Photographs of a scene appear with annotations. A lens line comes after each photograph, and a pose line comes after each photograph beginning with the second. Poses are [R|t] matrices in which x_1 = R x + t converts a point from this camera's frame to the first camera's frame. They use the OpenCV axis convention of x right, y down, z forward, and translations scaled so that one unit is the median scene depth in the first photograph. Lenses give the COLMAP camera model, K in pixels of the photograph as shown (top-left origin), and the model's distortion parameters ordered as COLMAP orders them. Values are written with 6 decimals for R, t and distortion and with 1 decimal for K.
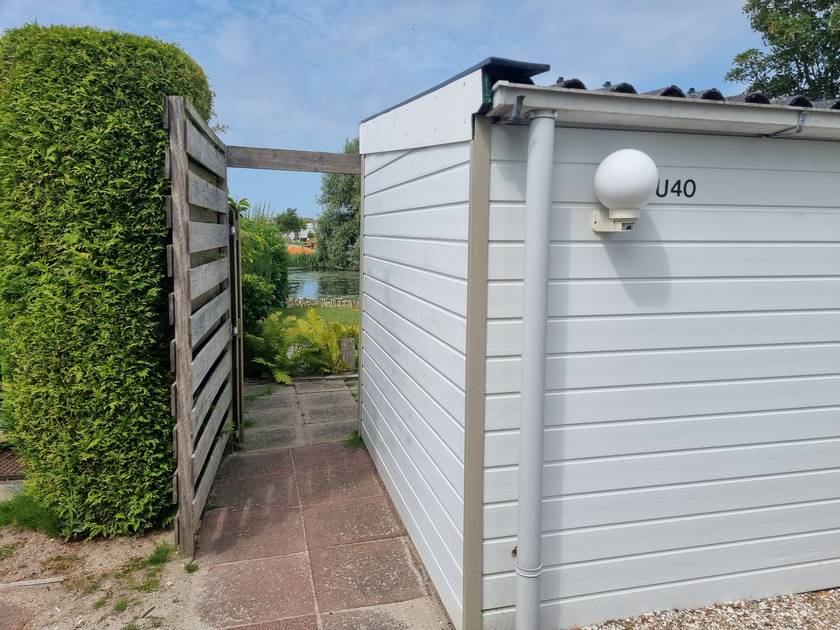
lens RADIAL K [[633.4, 0, 420.0], [0, 633.4, 315.0], [0, 0, 1]] dist [0.026398, -0.000486]
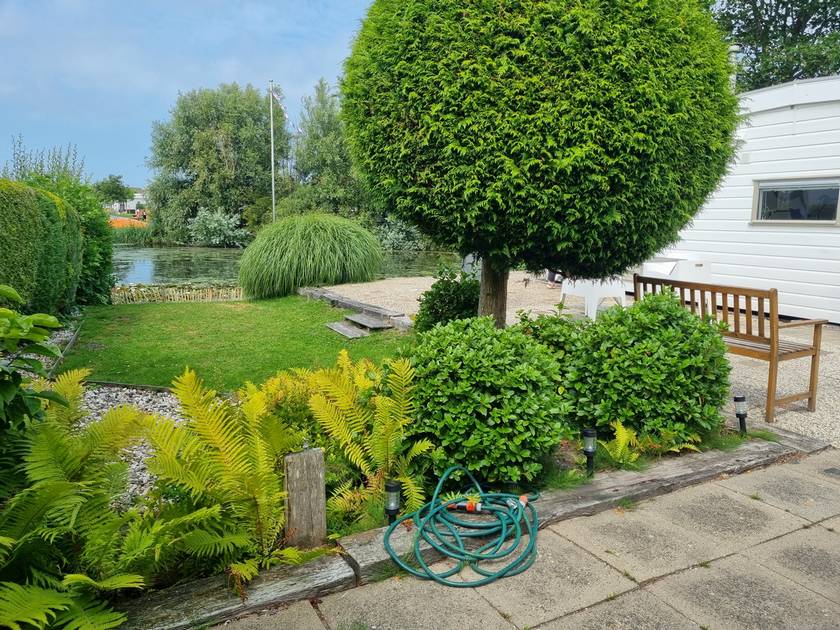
lens RADIAL K [[616.2, 0, 420.0], [0, 616.2, 315.0], [0, 0, 1]] dist [0.011867, -0.002599]
pose [[0.968249, -0.038088, 0.247071, -0.021966], [0.027186, 0.998507, 0.047386, -0.008817], [-0.248507, -0.039164, 0.967838, 0.109897]]
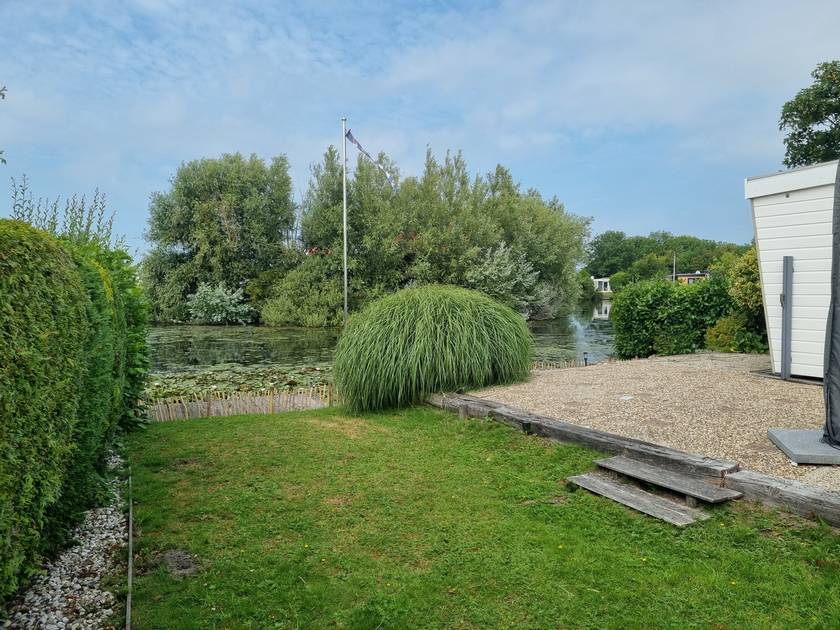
lens RADIAL K [[633.4, 0, 420.0], [0, 633.4, 315.0], [0, 0, 1]] dist [0.026398, -0.000486]
pose [[0.964411, -0.028970, 0.262817, -0.041519], [0.048227, 0.996579, -0.067118, -0.015129], [-0.259973, 0.077404, 0.962509, 0.161676]]
